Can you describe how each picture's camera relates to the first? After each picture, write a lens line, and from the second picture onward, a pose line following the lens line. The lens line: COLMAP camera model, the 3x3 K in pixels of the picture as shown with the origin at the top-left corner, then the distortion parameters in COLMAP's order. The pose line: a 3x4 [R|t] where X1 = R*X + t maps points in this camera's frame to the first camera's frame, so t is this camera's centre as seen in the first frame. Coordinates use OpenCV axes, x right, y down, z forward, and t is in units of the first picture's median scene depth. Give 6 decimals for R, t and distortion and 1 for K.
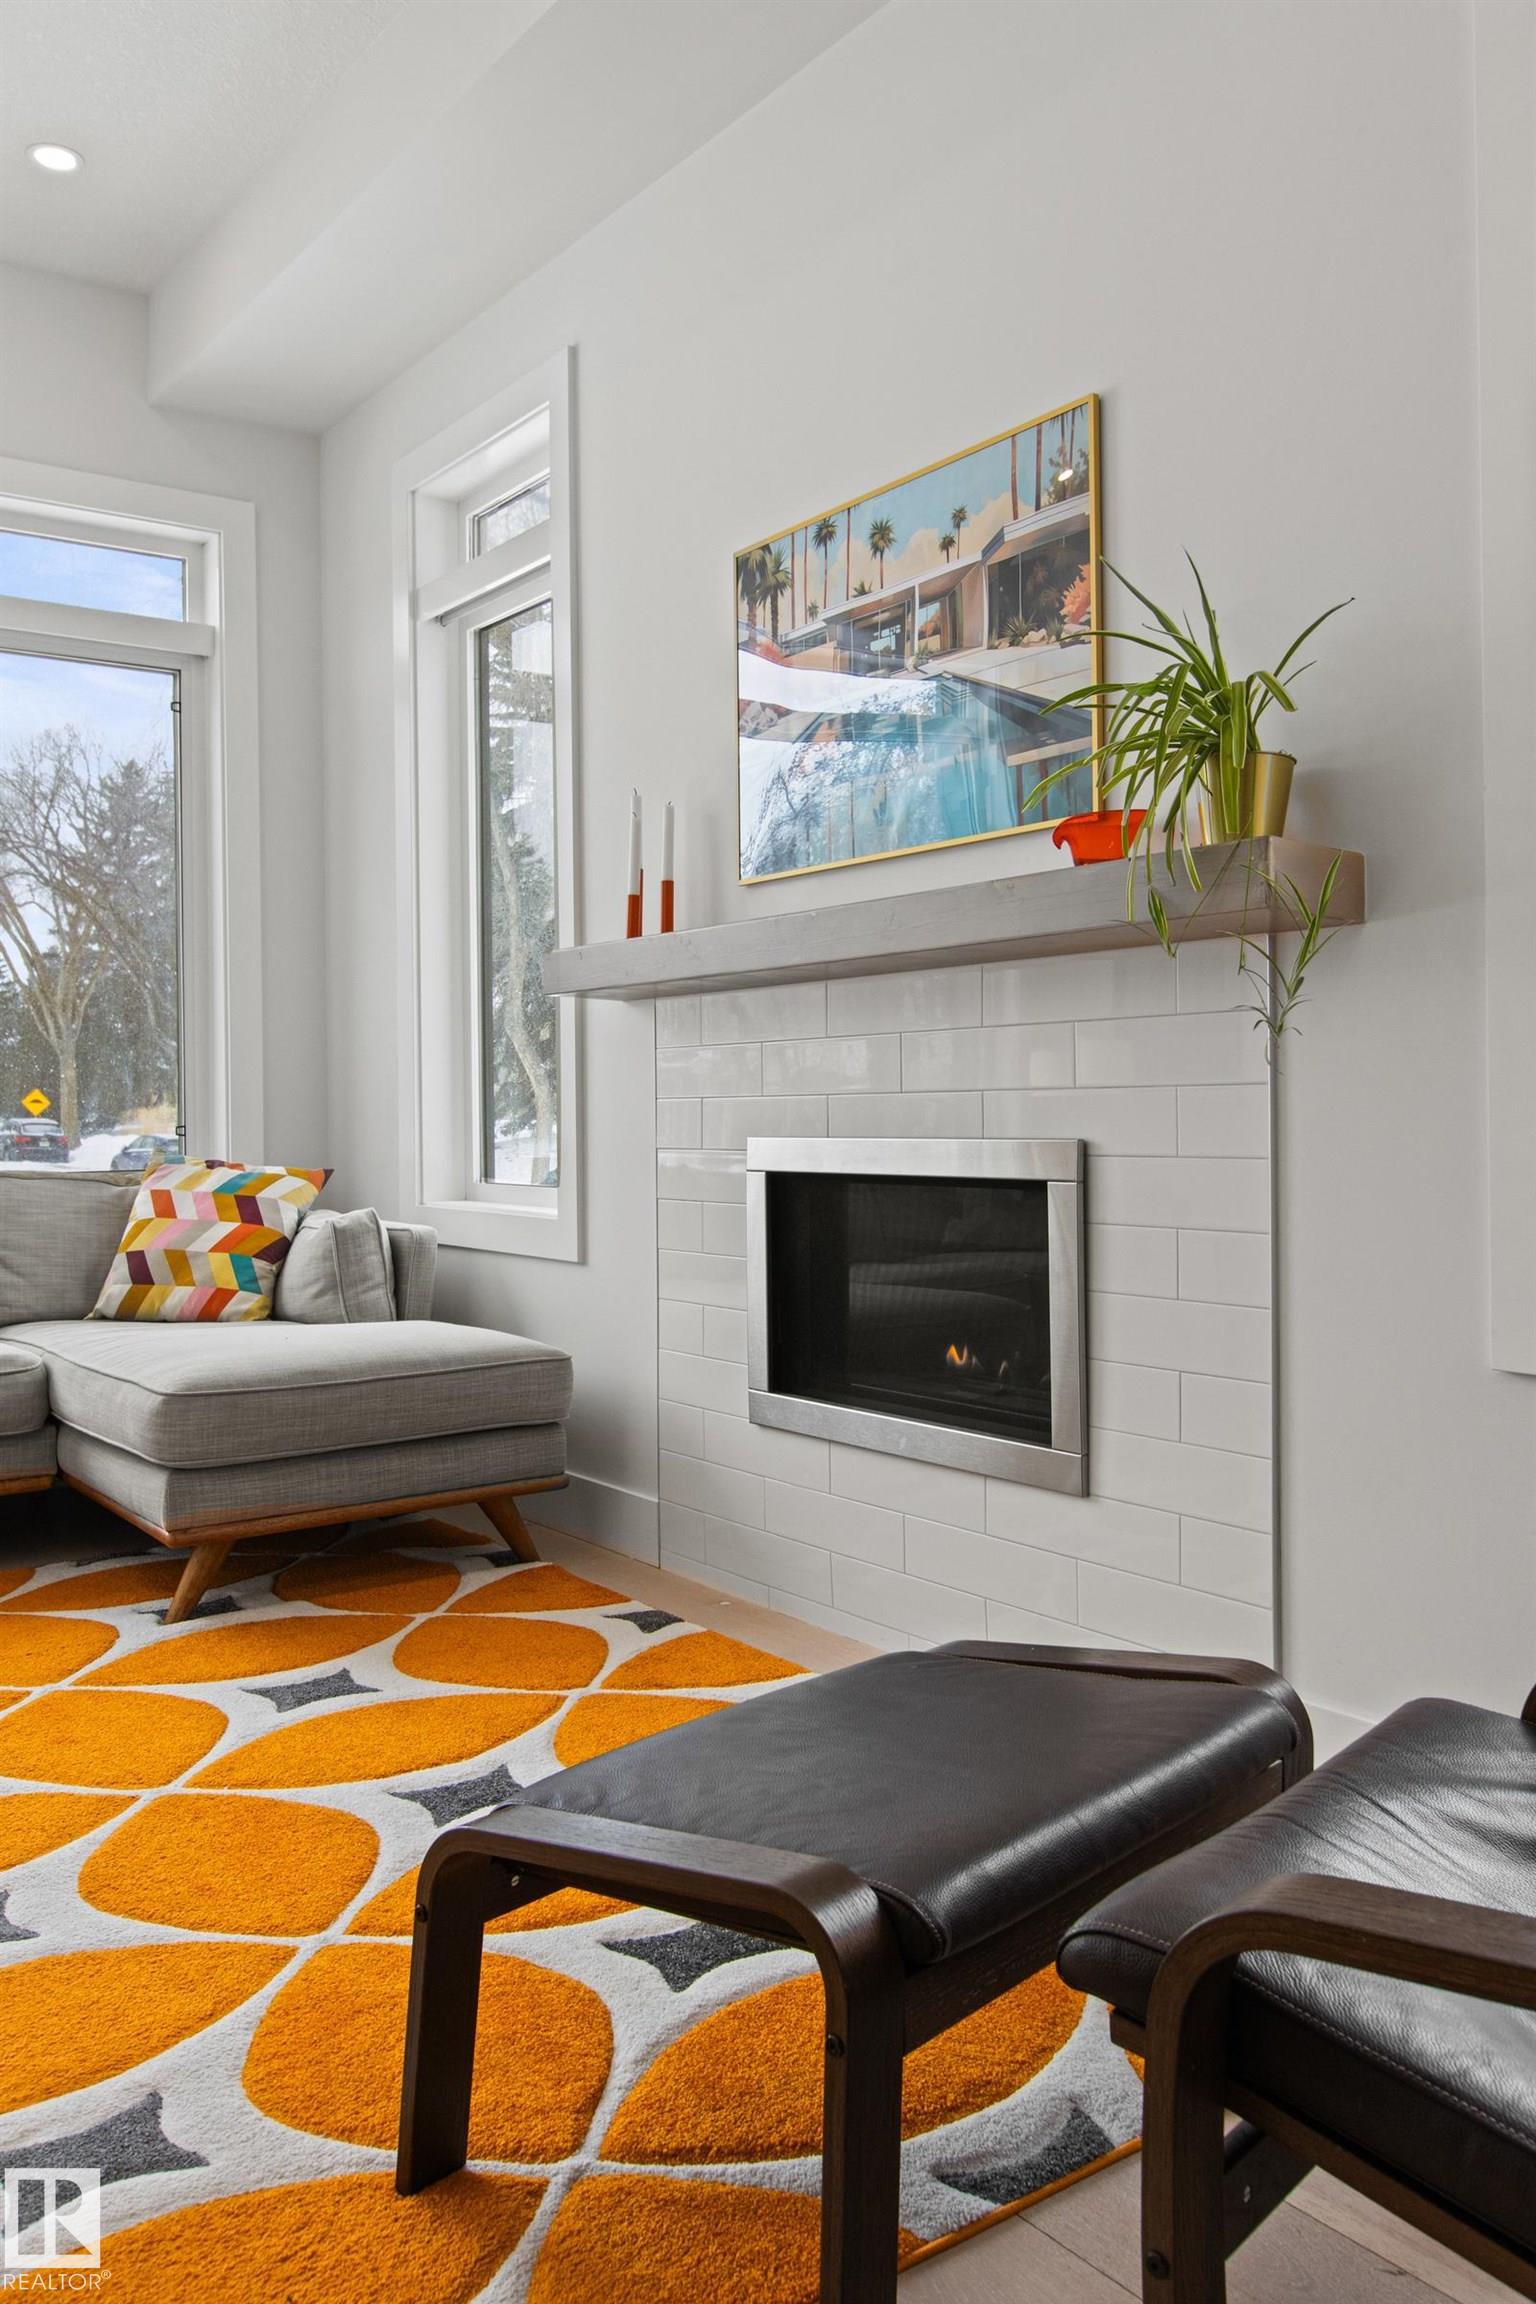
lens RADIAL K [[1825.0, 0, 779.9], [0, 1825.0, 1099.5], [0, 0, 1]] dist [0.001302, 0.005869]
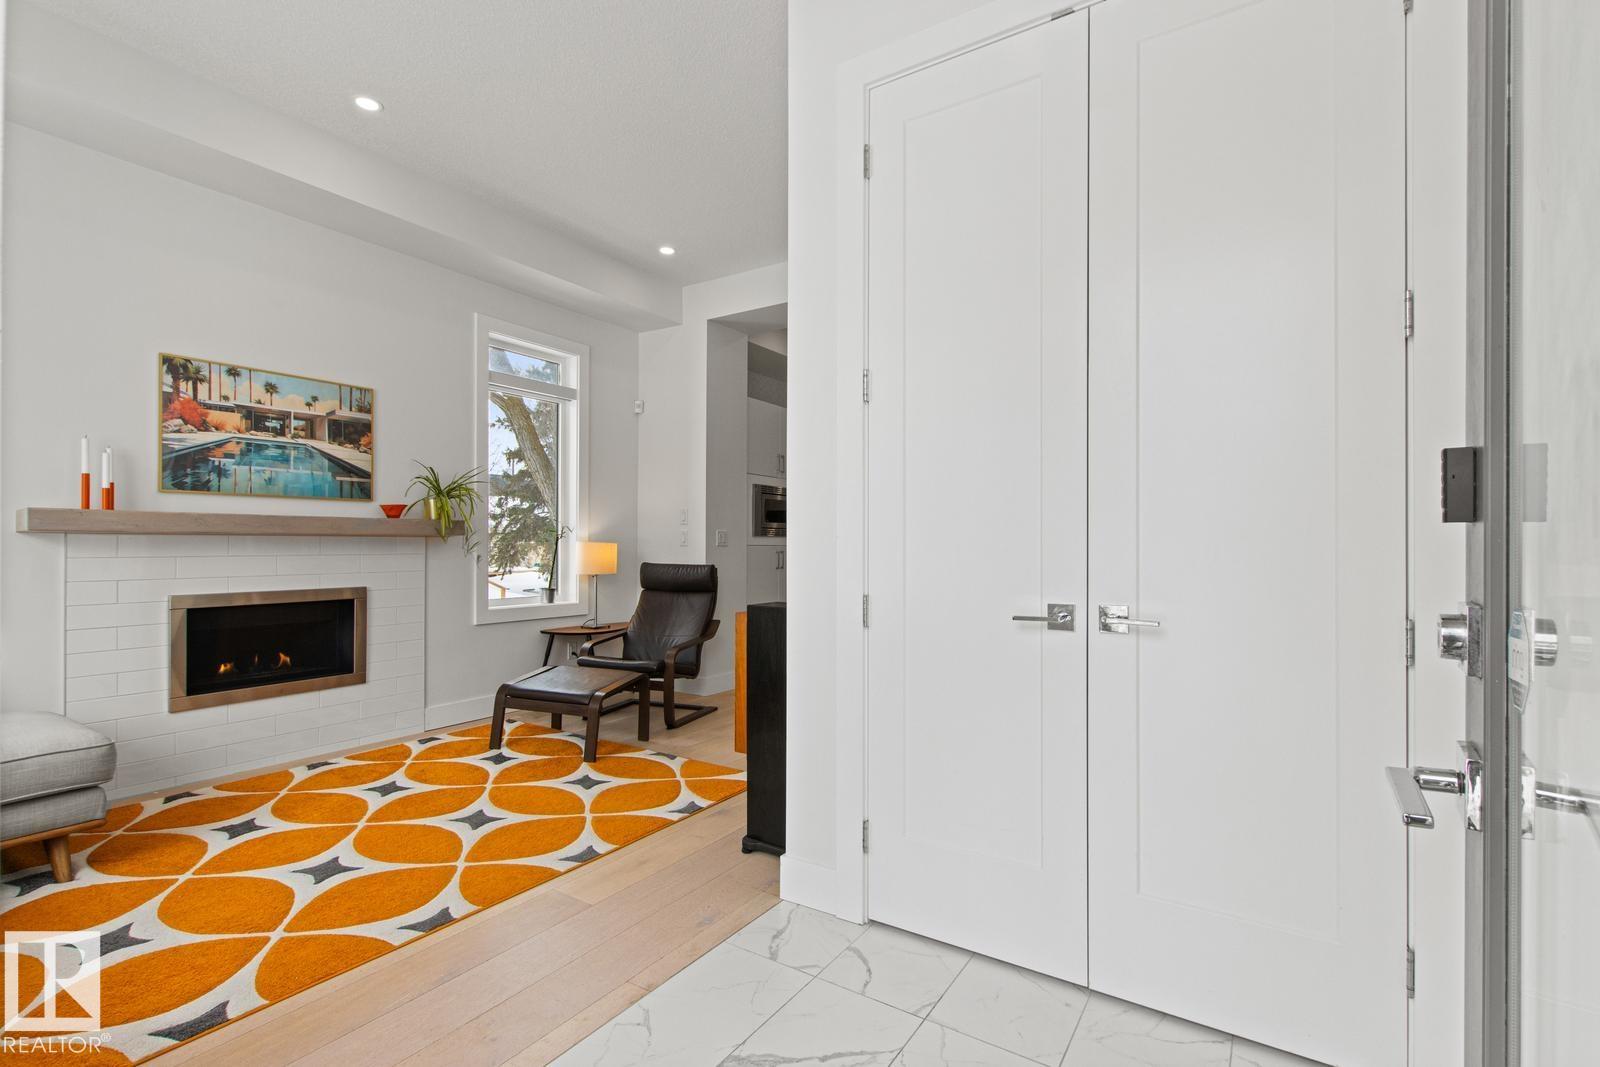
lens RADIAL K [[746.9, 0, 806.8], [0, 746.9, 544.0], [0, 0, 1]] dist [-0.017253, 0.004965]
pose [[-0.353962, 0.004791, 0.935247, -1.353045], [-0.008414, 0.999930, -0.008307, -0.052113], [-0.935222, -0.010809, -0.353897, 0.601297]]
